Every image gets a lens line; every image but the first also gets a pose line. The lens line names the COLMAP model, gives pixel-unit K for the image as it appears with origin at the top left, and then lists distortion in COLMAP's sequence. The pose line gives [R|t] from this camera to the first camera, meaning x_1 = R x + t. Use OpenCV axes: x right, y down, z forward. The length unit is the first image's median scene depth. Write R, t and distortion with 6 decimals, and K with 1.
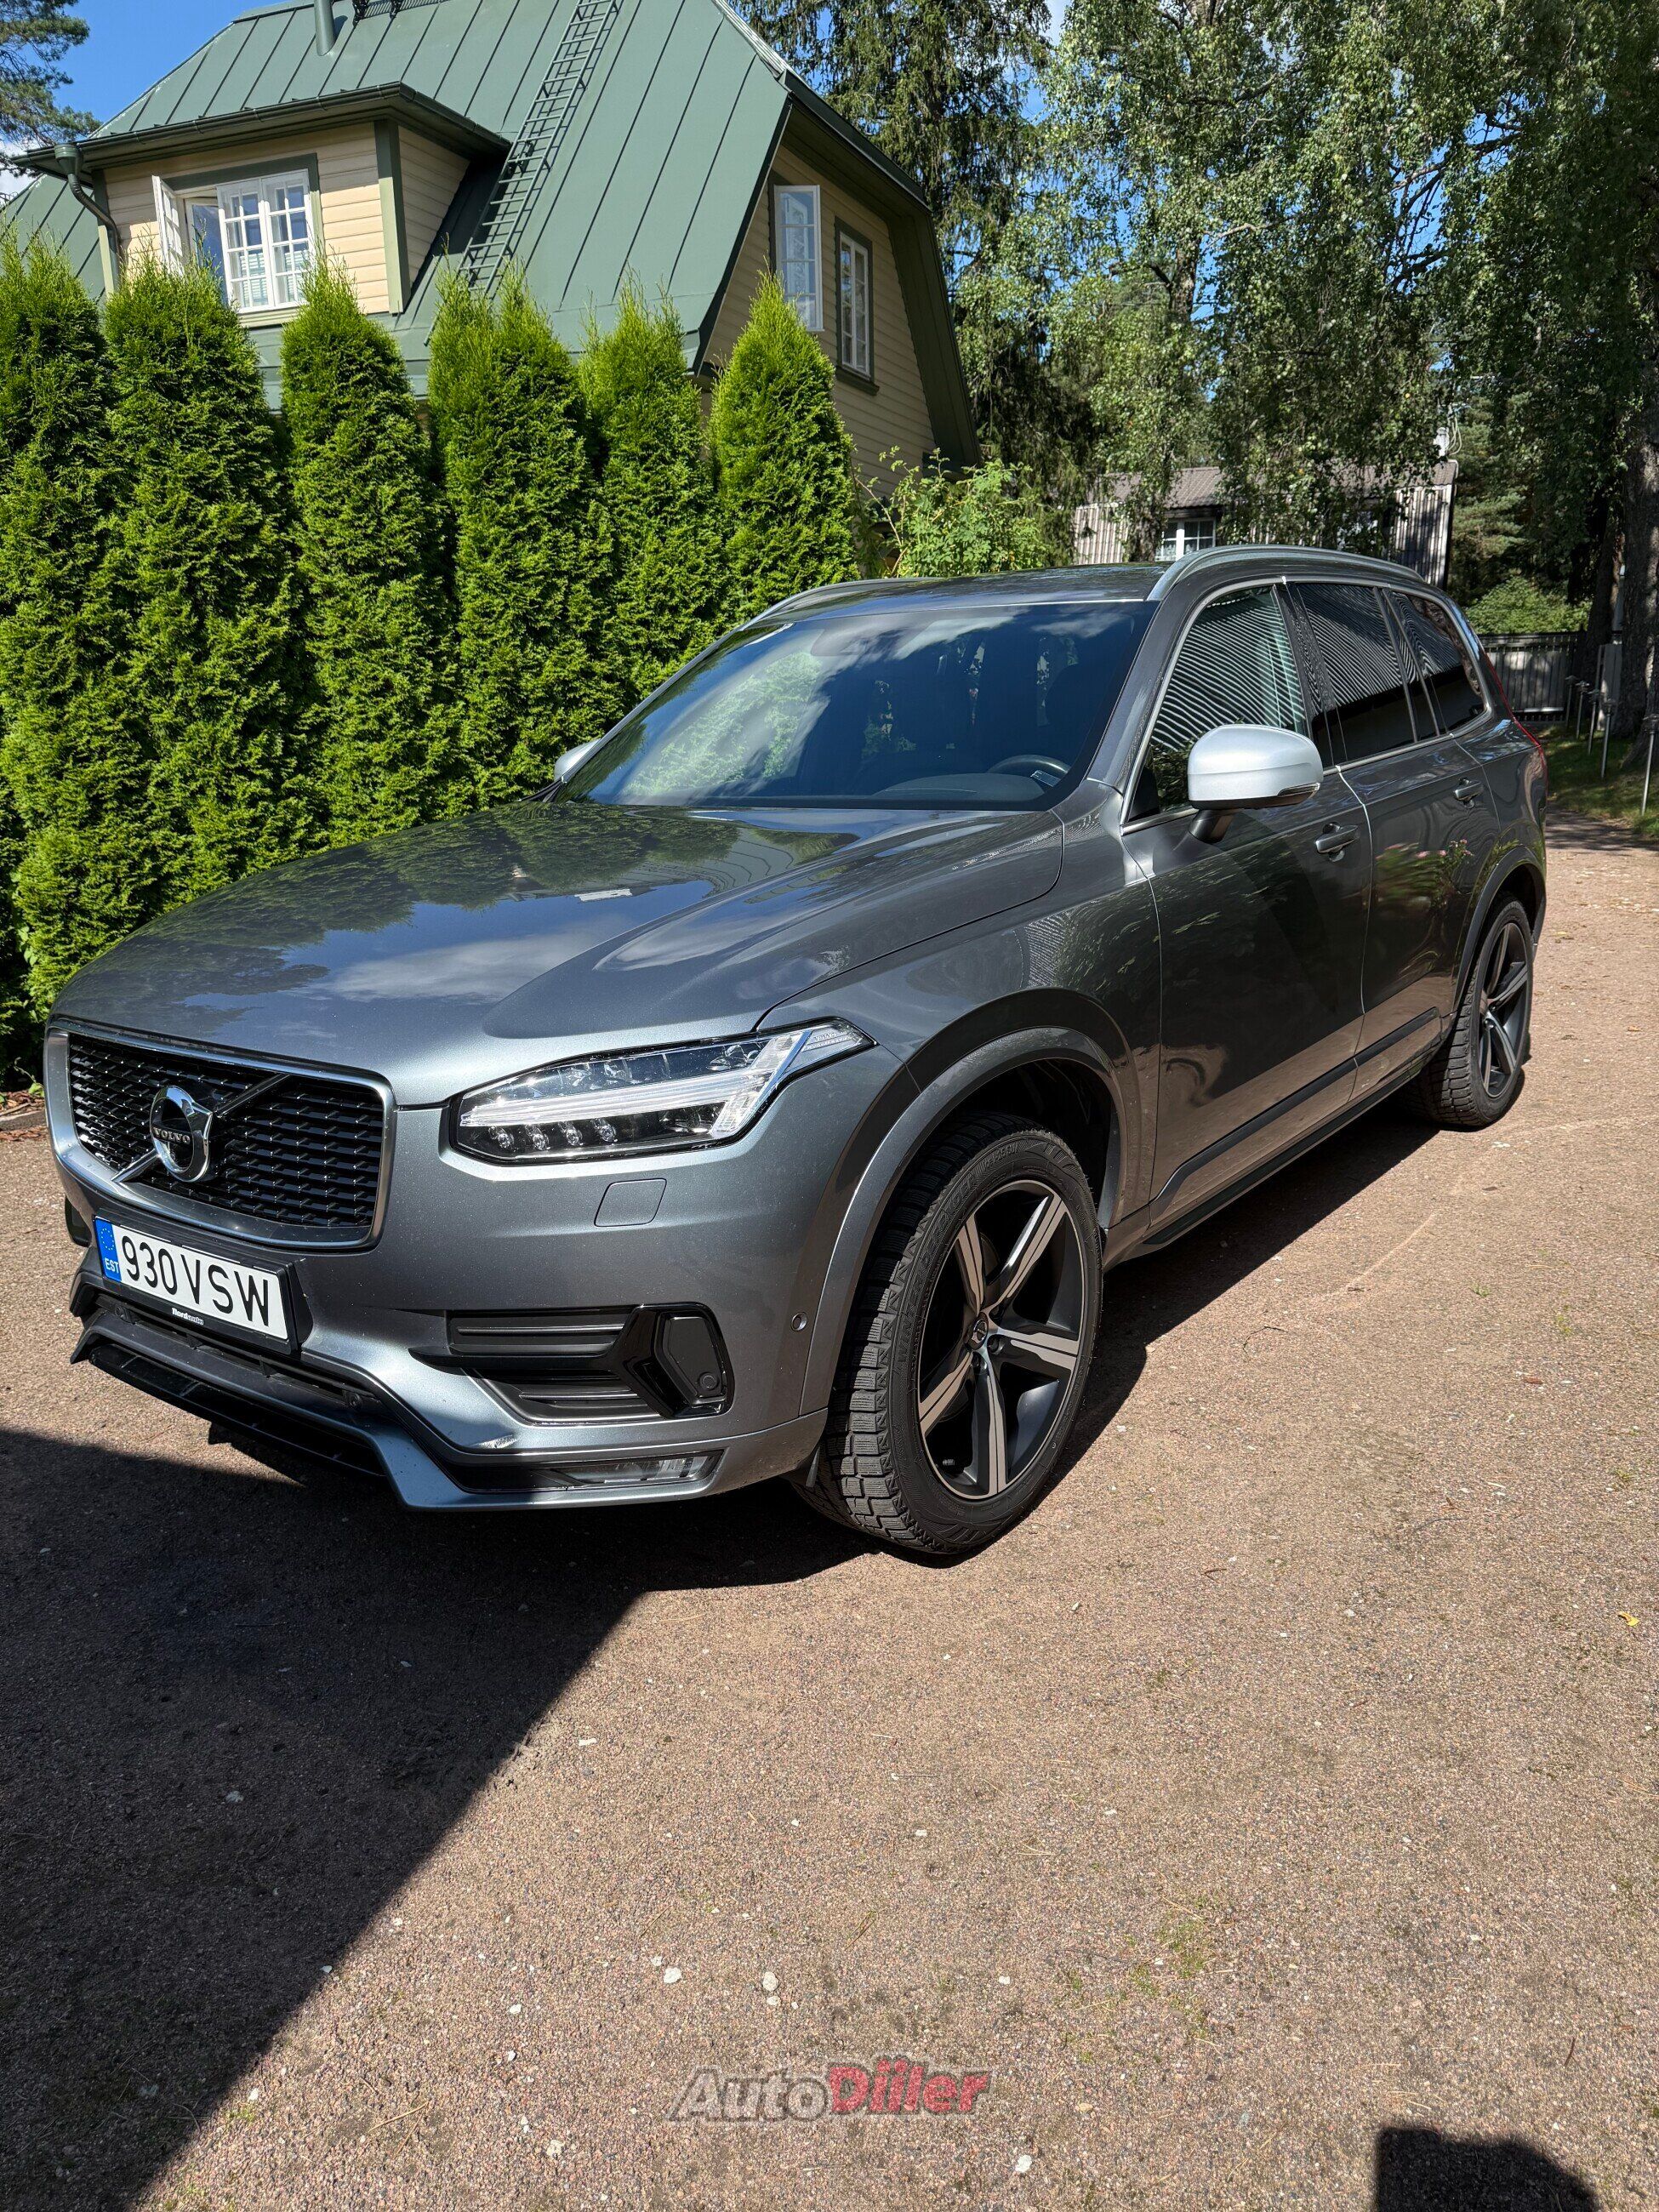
lens RADIAL K [[1637.3, 0, 829.5], [0, 1637.3, 1106.0], [0, 0, 1]] dist [0.000131, -0.008606]
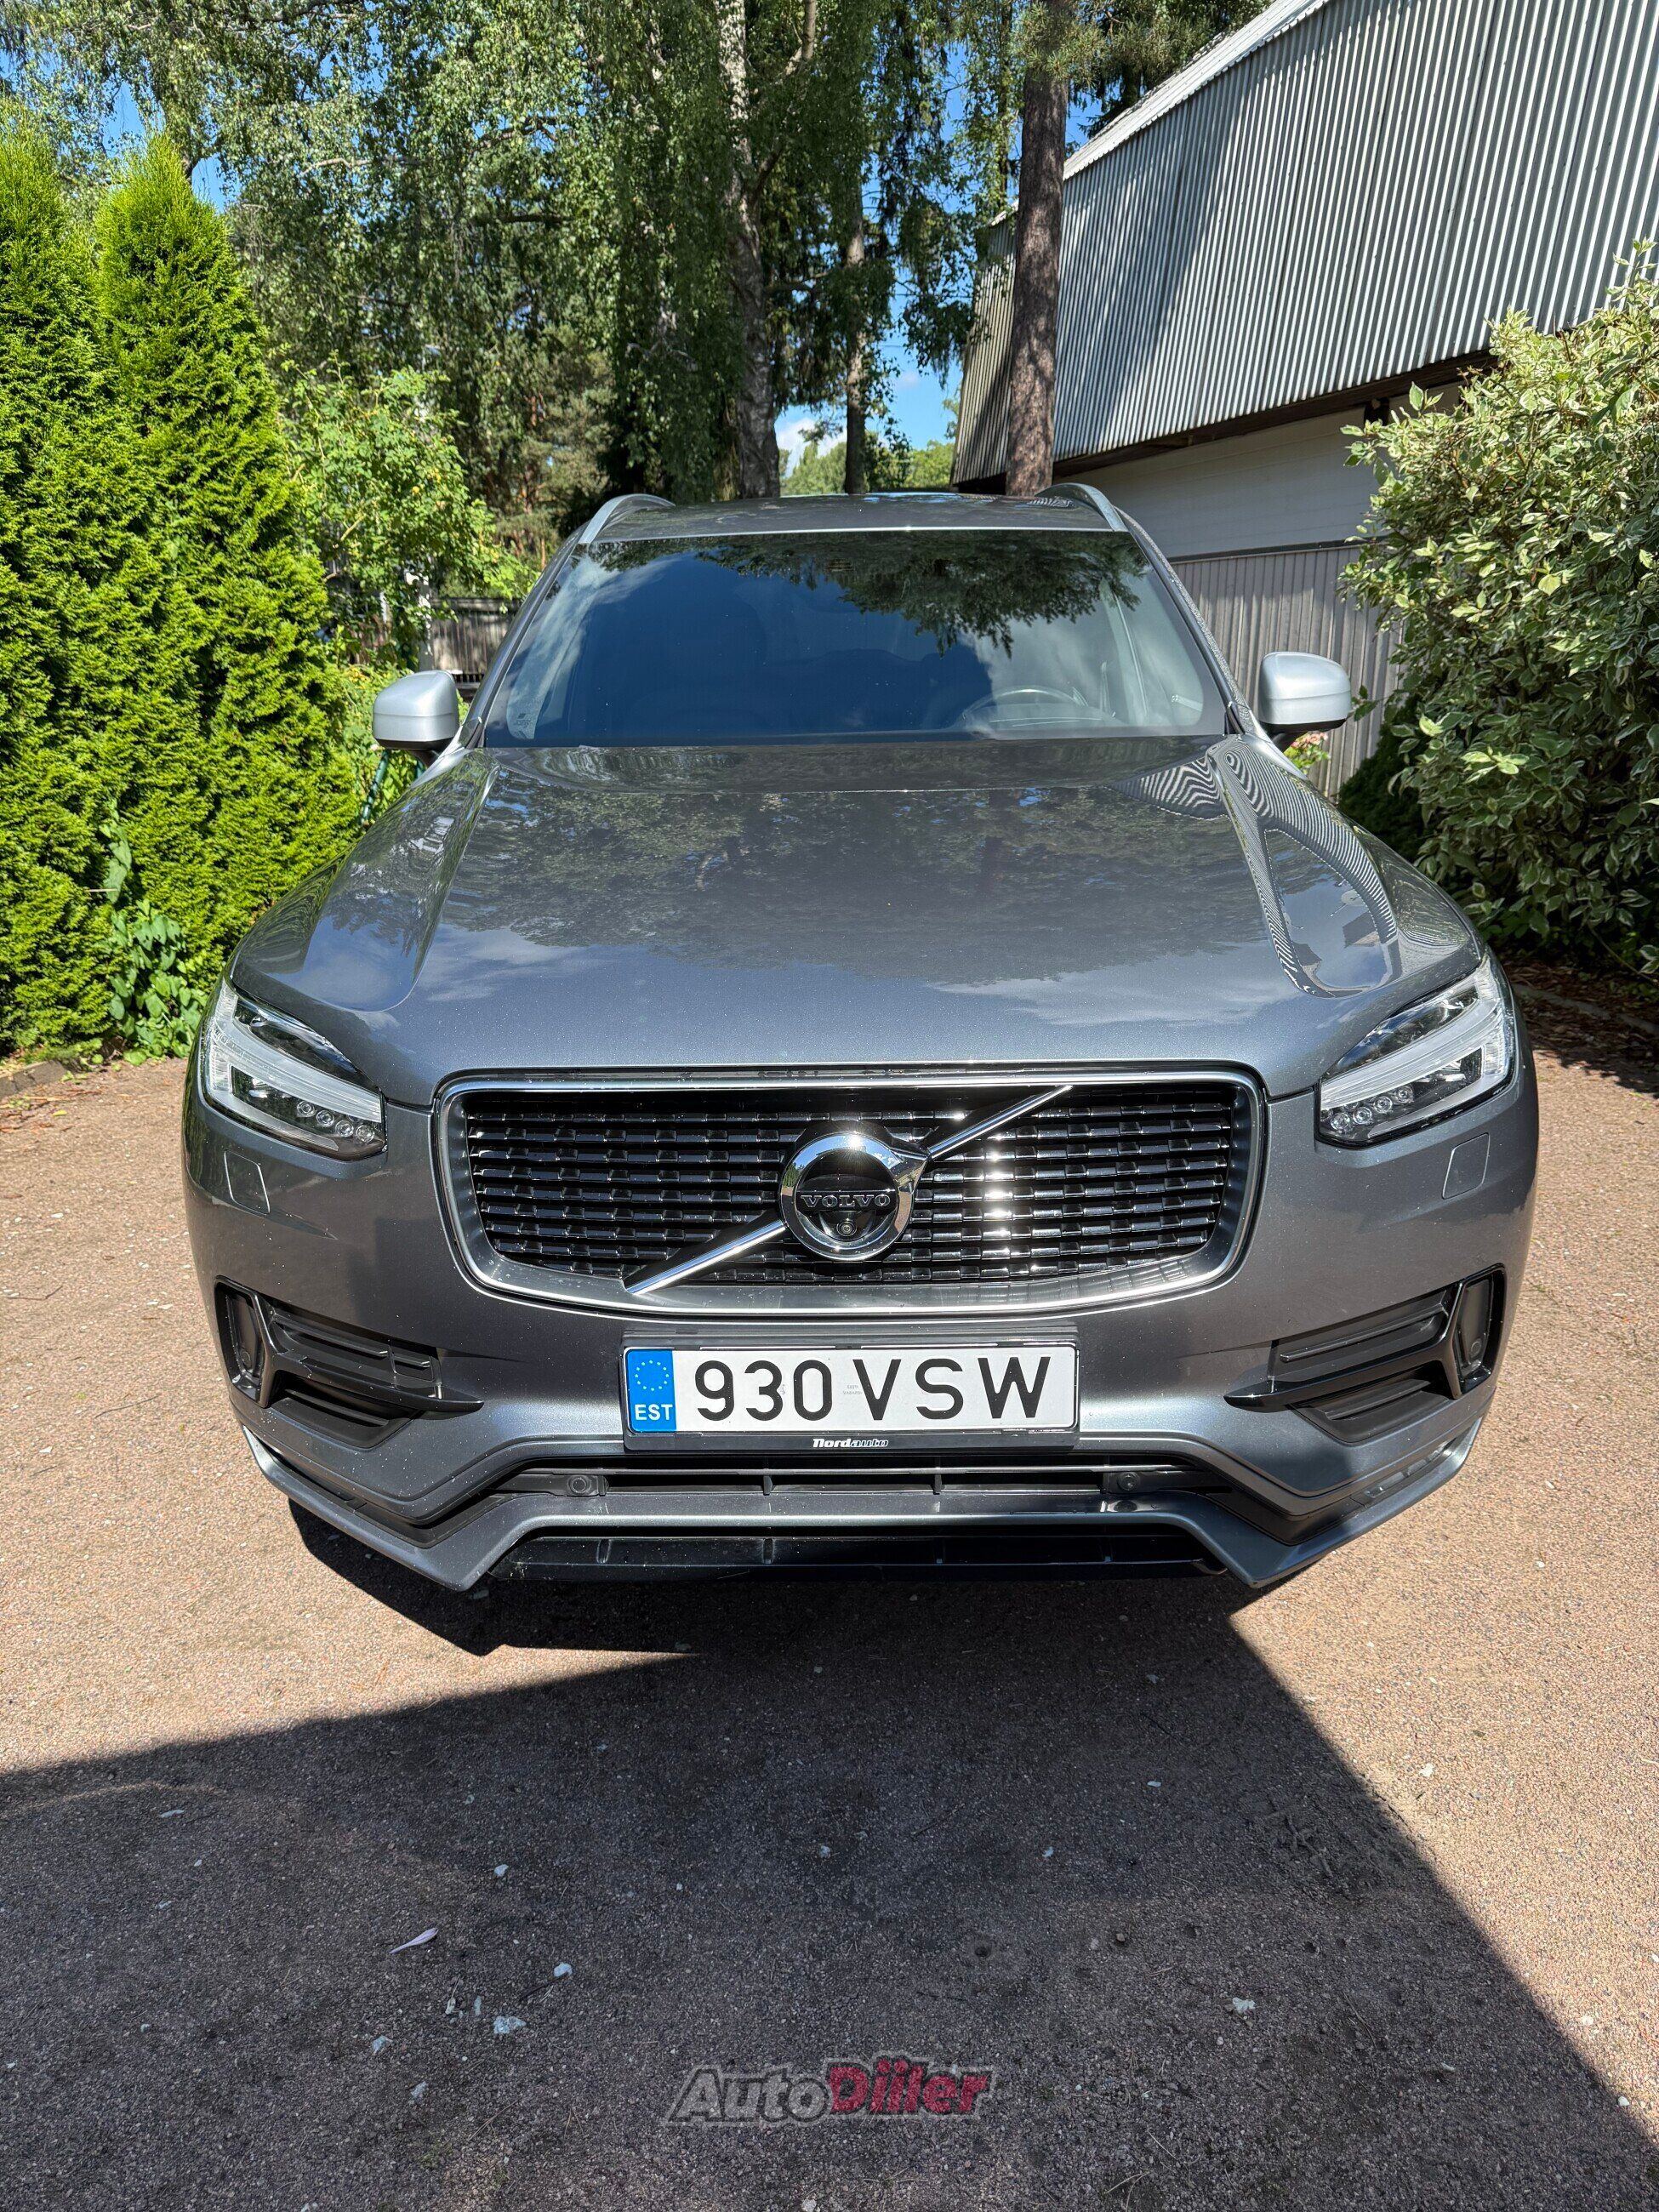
lens RADIAL K [[1652.7, 0, 829.6], [0, 1652.7, 1037.4], [0, 0, 1]] dist [0.003125, 0.003138]
pose [[0.793806, -0.129777, 0.594163, -0.325443], [0.138961, 0.989827, 0.030545, -0.030063], [-0.592082, 0.058318, 0.803764, 0.159328]]
